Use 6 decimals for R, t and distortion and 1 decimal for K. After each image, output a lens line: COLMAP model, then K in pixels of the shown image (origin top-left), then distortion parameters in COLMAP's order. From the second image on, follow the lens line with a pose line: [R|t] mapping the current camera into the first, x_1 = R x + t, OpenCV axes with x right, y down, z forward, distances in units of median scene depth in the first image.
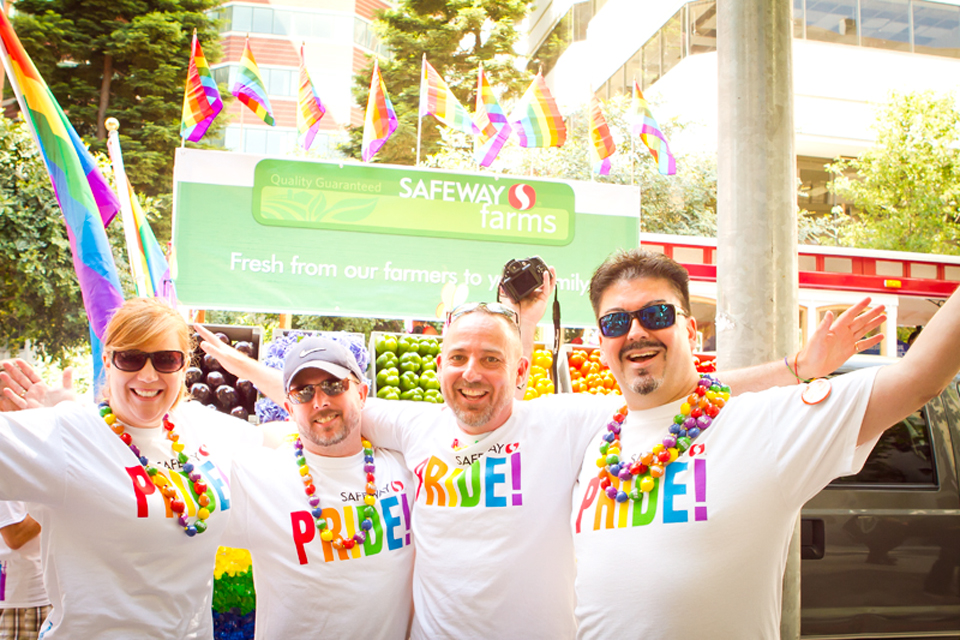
lens RADIAL K [[1055.4, 0, 482.5], [0, 1055.4, 319.9], [0, 0, 1]] dist [-0.051595, 0.000000]
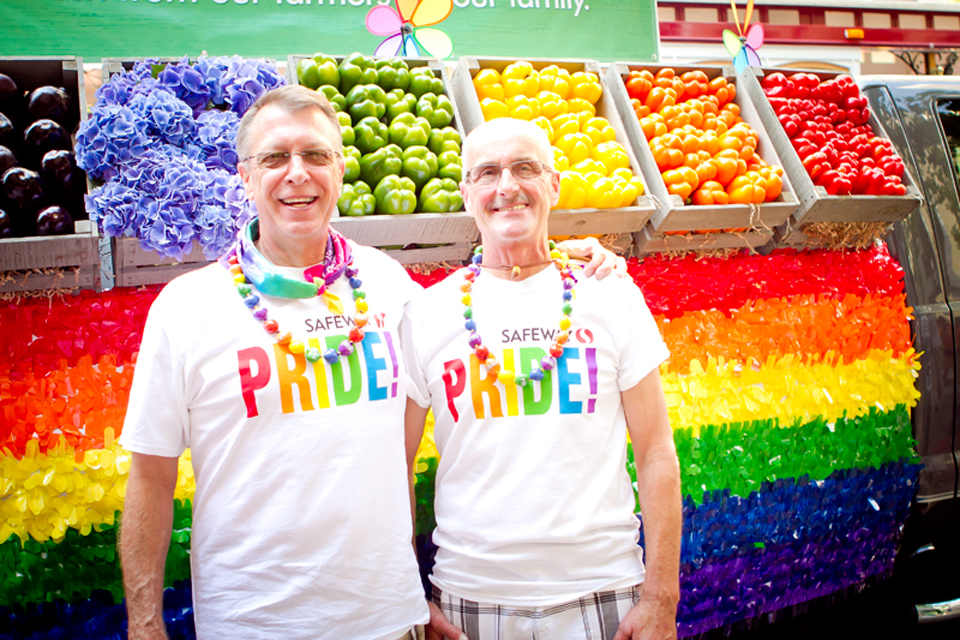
lens RADIAL K [[1055.4, 0, 479.7], [0, 1055.4, 324.7], [0, 0, 1]] dist [-0.051595, 0.000000]
pose [[0.986809, -0.102695, 0.125143, -0.090714], [0.080192, 0.981619, 0.173188, 0.063212], [-0.140628, -0.160868, 0.976906, 0.437625]]
